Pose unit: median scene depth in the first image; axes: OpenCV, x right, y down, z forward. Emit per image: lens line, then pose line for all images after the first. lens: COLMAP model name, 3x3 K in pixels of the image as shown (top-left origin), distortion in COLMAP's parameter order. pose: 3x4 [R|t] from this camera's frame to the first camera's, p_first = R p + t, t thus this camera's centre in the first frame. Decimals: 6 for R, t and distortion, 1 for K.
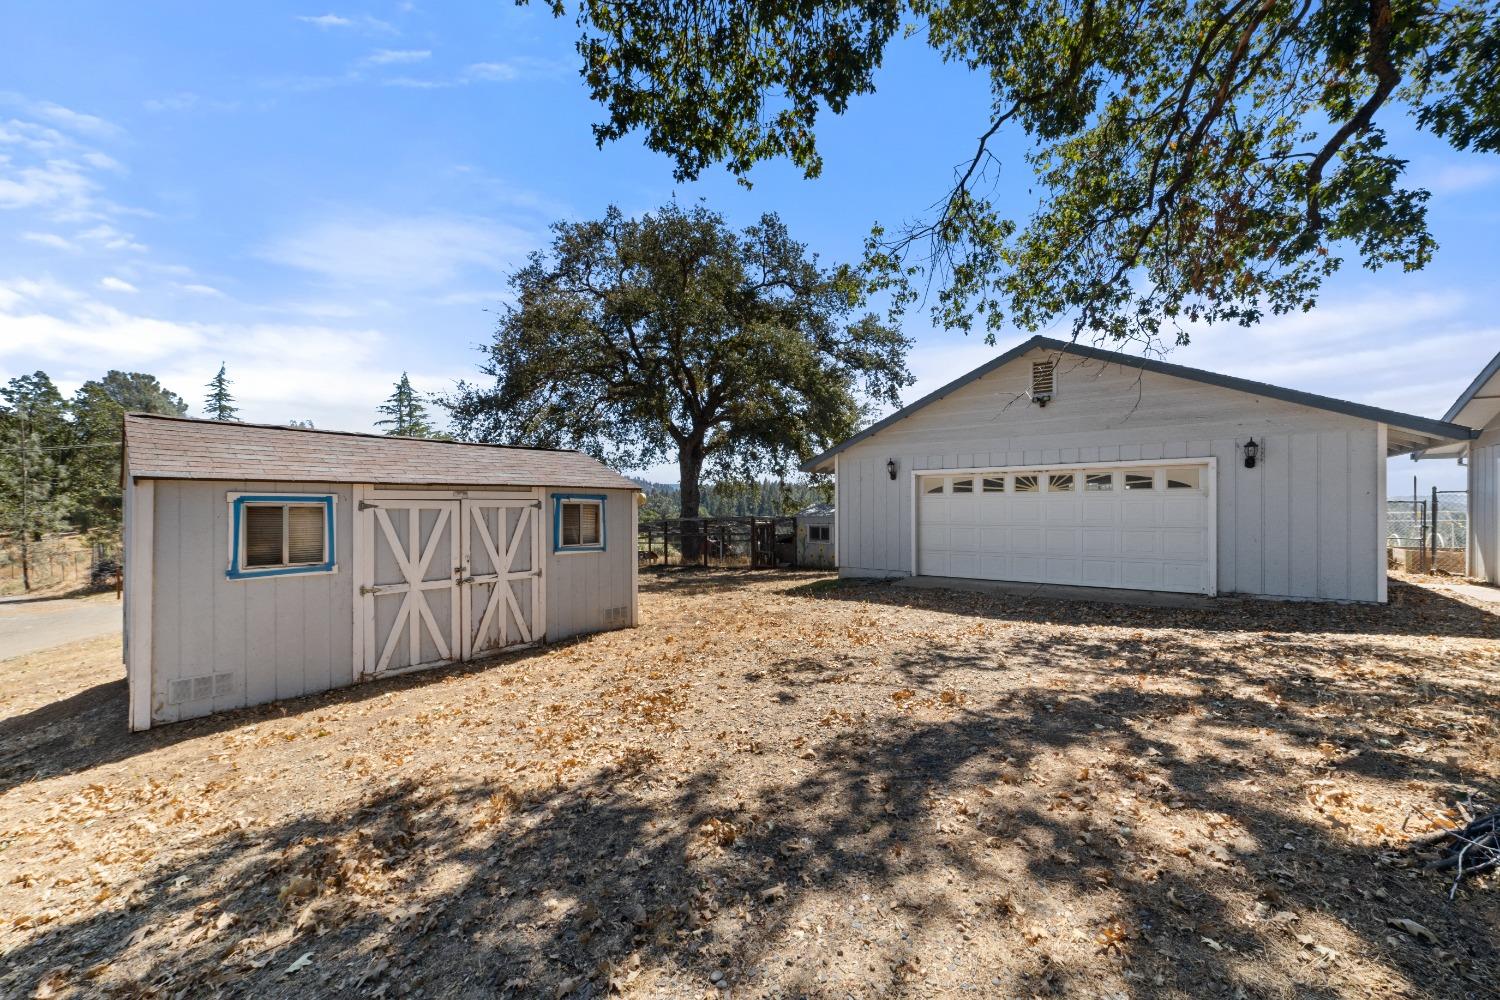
lens RADIAL K [[562.0, 0, 753.0], [0, 562.0, 501.4], [0, 0, 1]] dist [-0.001400, 0.000606]
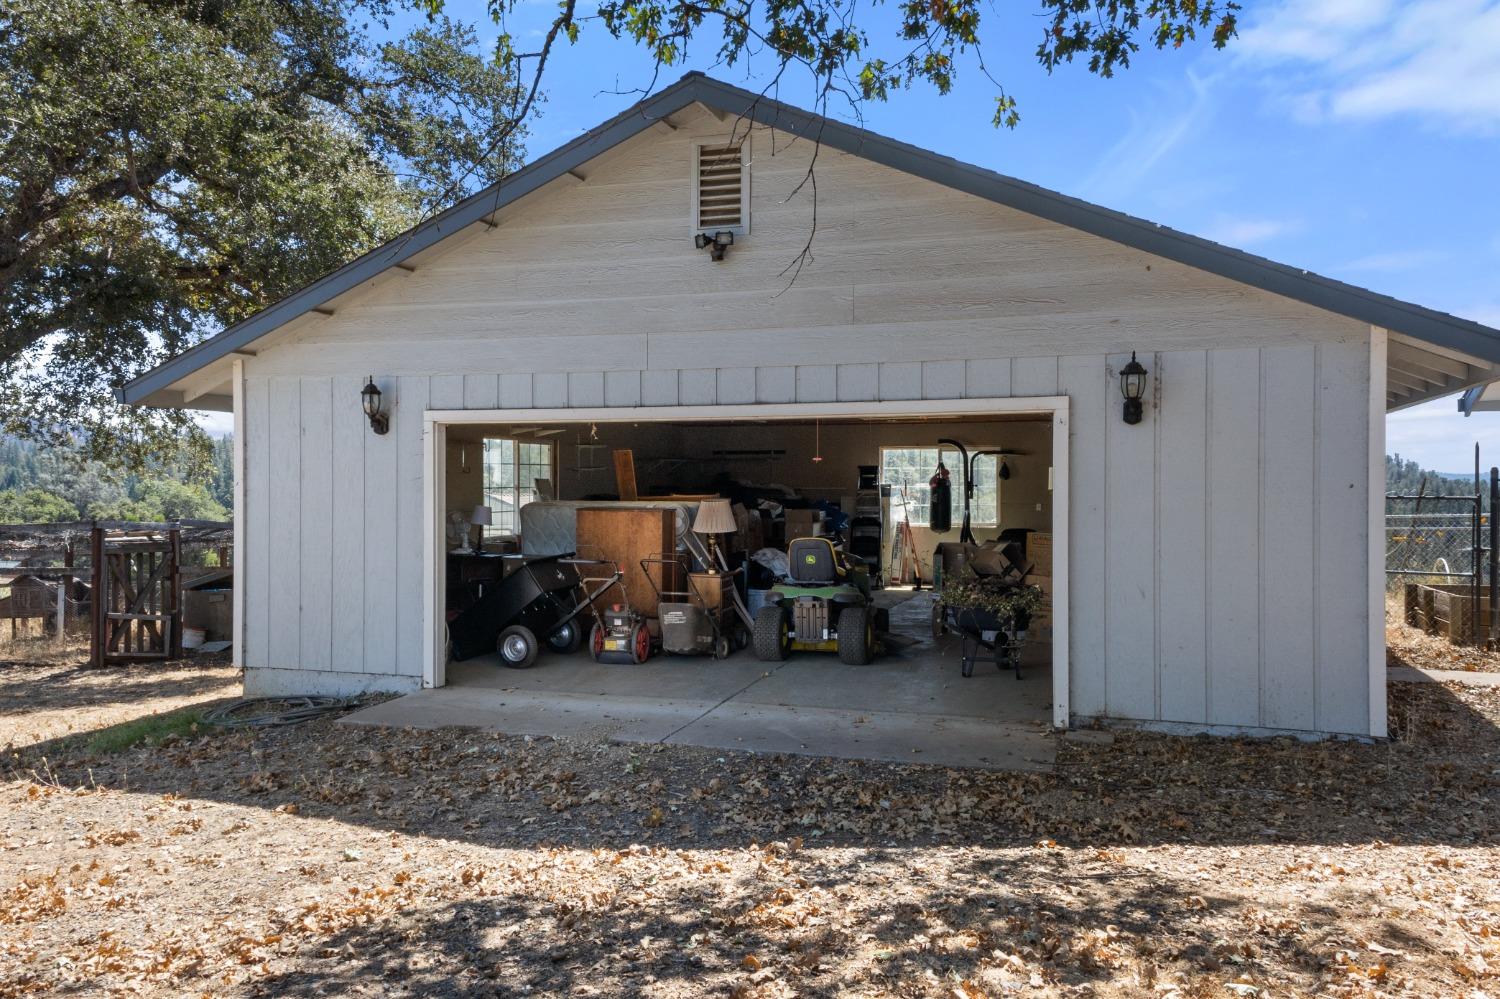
lens RADIAL K [[1220.1, 0, 728.6], [0, 1220.1, 466.7], [0, 0, 1]] dist [0.086592, -0.000646]
pose [[0.951133, 0.010487, 0.308604, 0.301542], [-0.008814, 0.999938, -0.006815, -0.018049], [-0.308656, 0.003762, 0.951166, 0.202398]]
